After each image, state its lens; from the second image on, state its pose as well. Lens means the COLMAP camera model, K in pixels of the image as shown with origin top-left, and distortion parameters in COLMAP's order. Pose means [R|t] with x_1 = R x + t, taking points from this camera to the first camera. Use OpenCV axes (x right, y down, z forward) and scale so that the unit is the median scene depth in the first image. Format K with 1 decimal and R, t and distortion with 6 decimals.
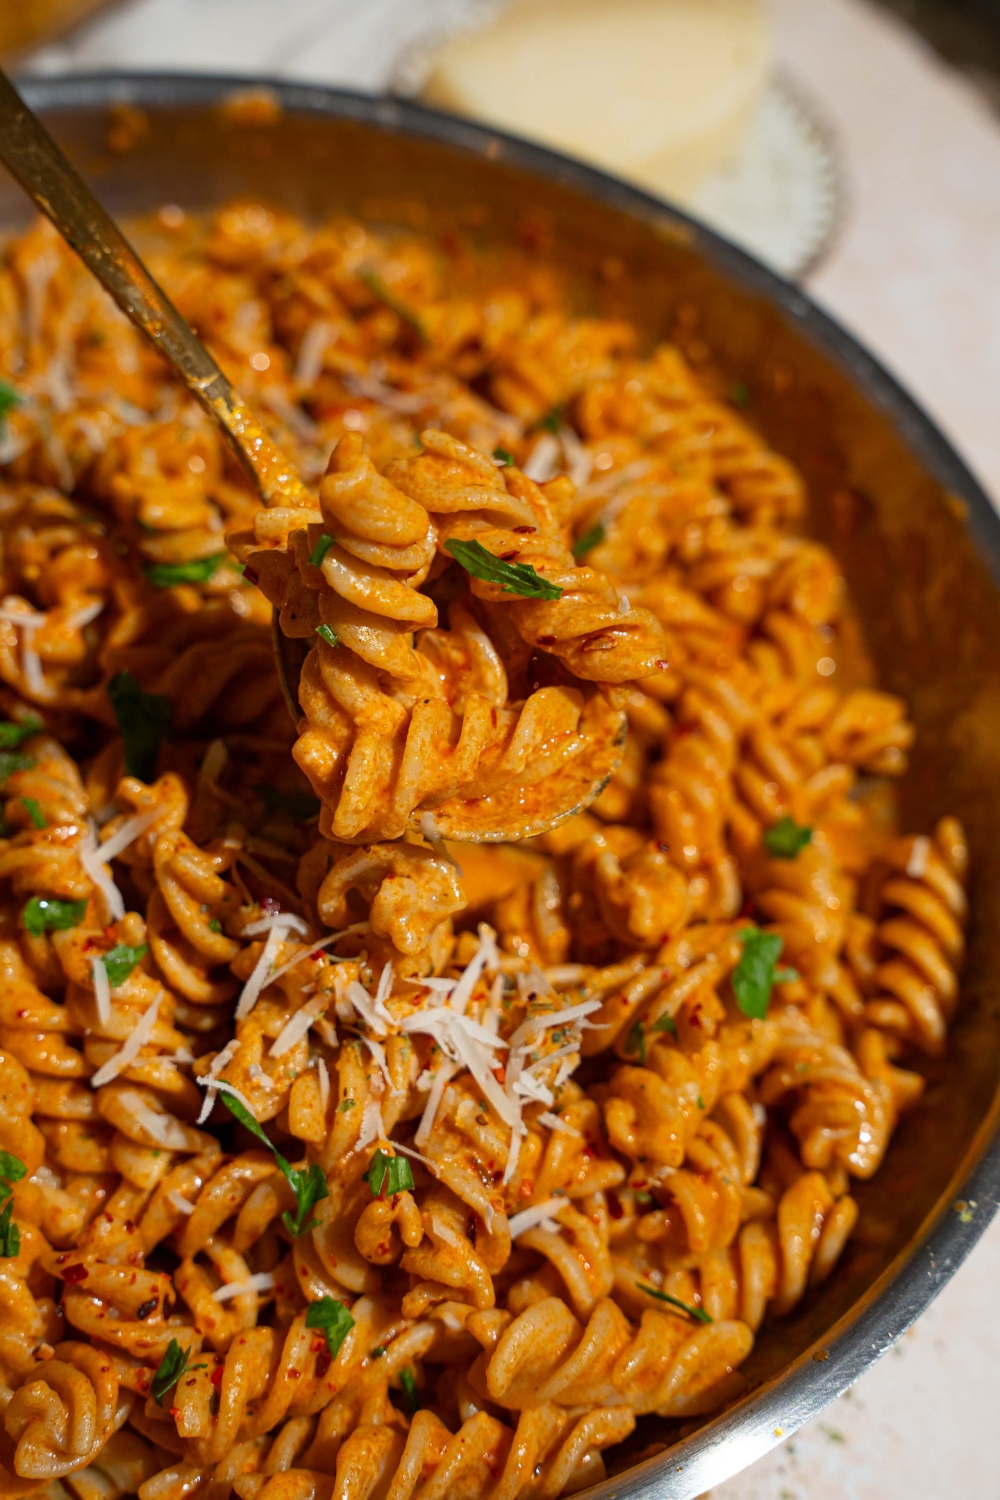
lens RADIAL K [[2005.0, 0, 477.8], [0, 2005.0, 754.7], [0, 0, 1]] dist [-0.000553, 0.026157]
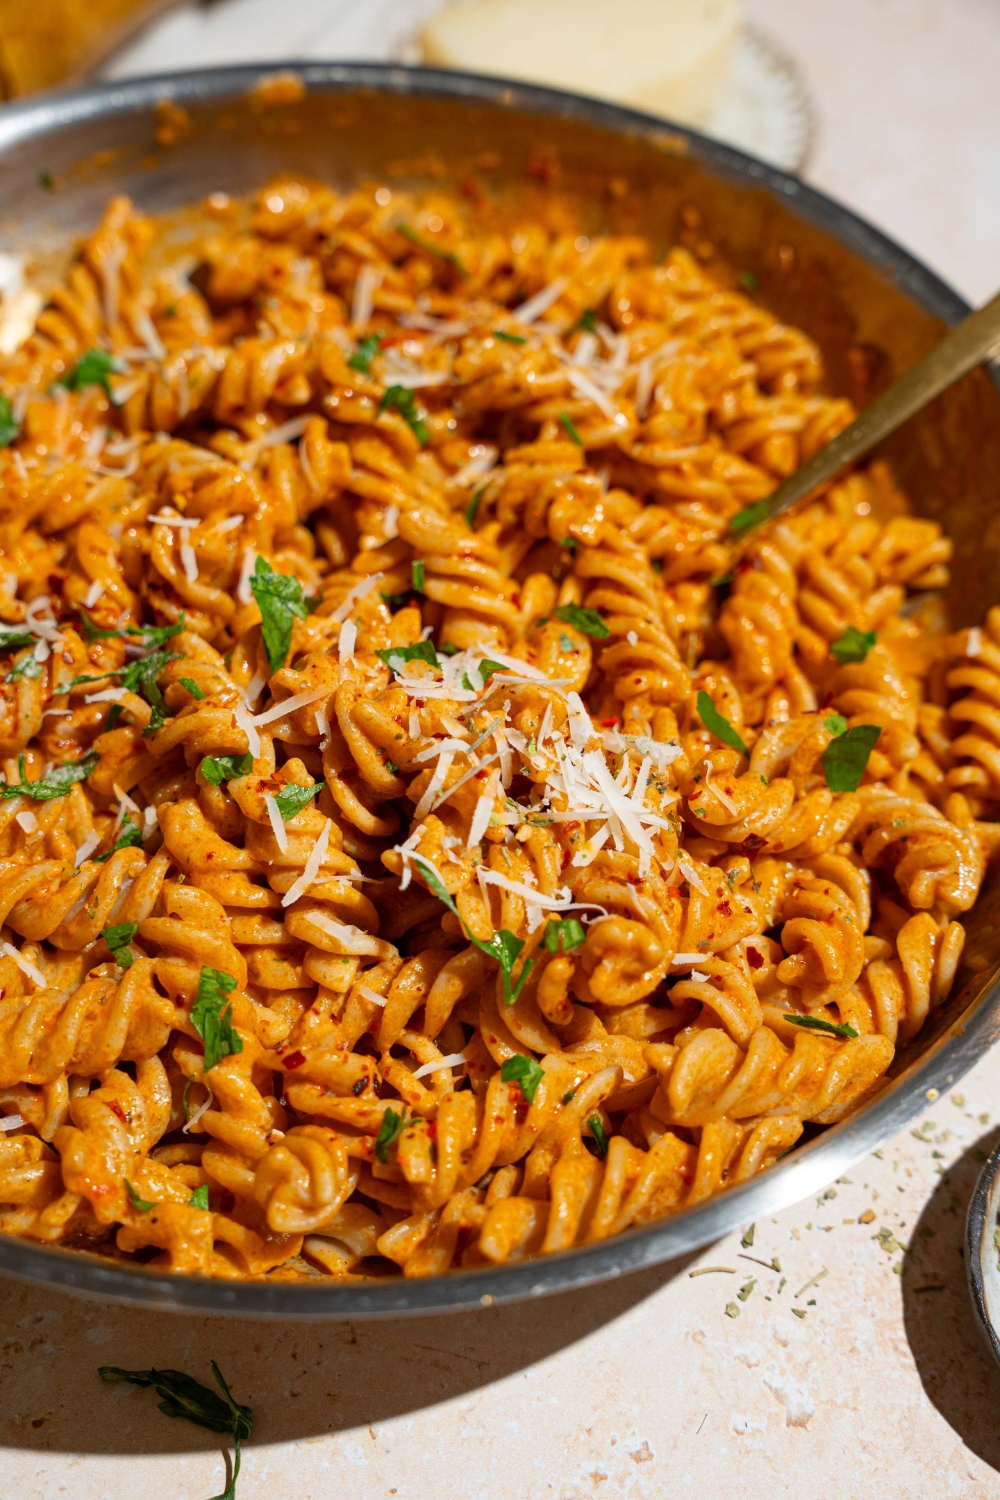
lens RADIAL K [[2005.0, 0, 477.8], [0, 2005.0, 754.7], [0, 0, 1]] dist [-0.000553, 0.026157]
pose [[0.990378, -0.138324, -0.004165, -0.065915], [0.137990, 0.989370, -0.045888, 0.145642], [0.010468, 0.044872, 0.998938, -0.129970]]
